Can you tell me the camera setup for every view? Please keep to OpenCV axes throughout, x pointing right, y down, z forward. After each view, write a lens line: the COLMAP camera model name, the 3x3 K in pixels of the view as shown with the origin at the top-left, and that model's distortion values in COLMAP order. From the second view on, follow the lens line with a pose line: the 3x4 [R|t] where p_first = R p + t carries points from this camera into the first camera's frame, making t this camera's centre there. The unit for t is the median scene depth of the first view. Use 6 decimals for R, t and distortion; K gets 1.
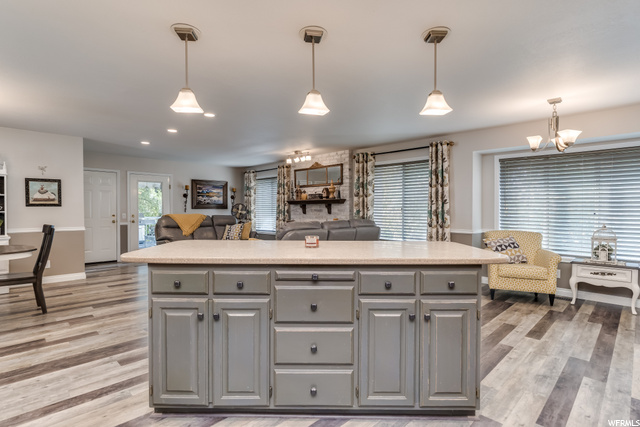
lens RADIAL K [[327.1, 0, 321.1], [0, 327.1, 211.8], [0, 0, 1]] dist [-0.002450, 0.001982]
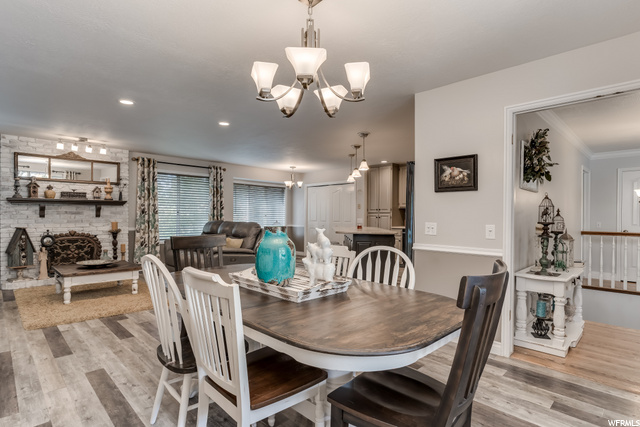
lens RADIAL K [[327.1, 0, 314.1], [0, 327.1, 215.9], [0, 0, 1]] dist [-0.002450, 0.001982]
pose [[0.018399, -0.003793, 0.999824, -0.880115], [-0.001642, 0.999991, 0.003823, -0.000968], [-0.999829, -0.001712, 0.018392, 0.444234]]
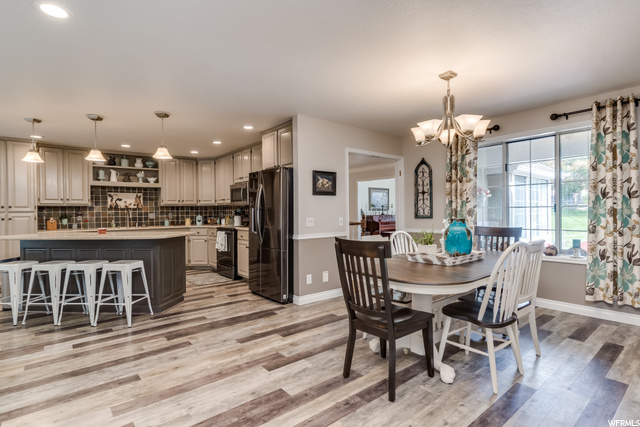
lens RADIAL K [[327.1, 0, 316.1], [0, 327.1, 213.4], [0, 0, 1]] dist [-0.002450, 0.001982]
pose [[-0.993937, 0.010871, 0.109410, -0.481159], [0.011712, 0.999907, 0.007042, -0.002062], [-0.109323, 0.008281, -0.993972, 0.904983]]
